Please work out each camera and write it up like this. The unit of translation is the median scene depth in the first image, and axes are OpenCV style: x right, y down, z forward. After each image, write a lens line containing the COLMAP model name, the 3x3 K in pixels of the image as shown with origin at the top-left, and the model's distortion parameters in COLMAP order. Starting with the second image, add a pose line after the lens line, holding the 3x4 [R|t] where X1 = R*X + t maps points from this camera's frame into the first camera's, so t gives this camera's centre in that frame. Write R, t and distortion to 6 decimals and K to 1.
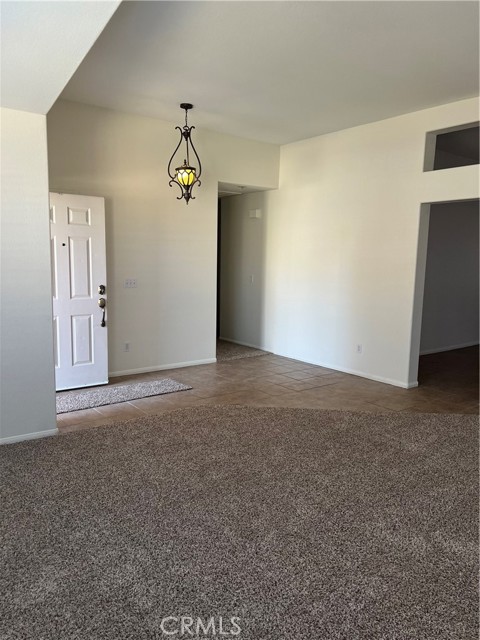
lens RADIAL K [[483.2, 0, 242.7], [0, 483.2, 320.6], [0, 0, 1]] dist [0.061313, -0.060341]
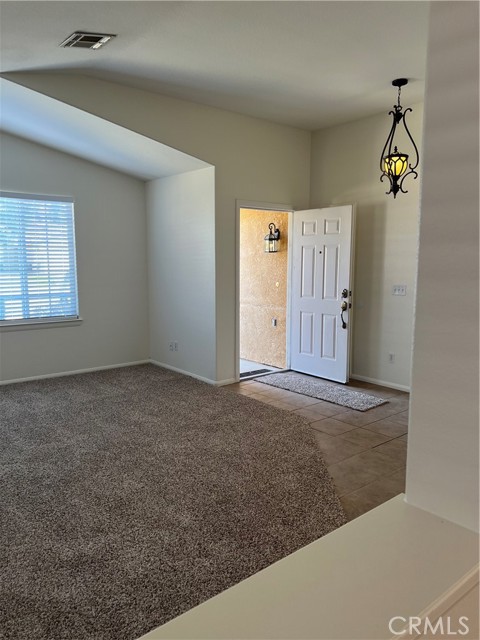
lens RADIAL K [[483.2, 0, 242.7], [0, 483.2, 320.6], [0, 0, 1]] dist [0.061313, -0.060341]
pose [[0.026502, 0.106904, -0.993916, 0.756564], [-0.129852, 0.986209, 0.102613, -0.084112], [0.991179, 0.126343, 0.040018, 0.743202]]
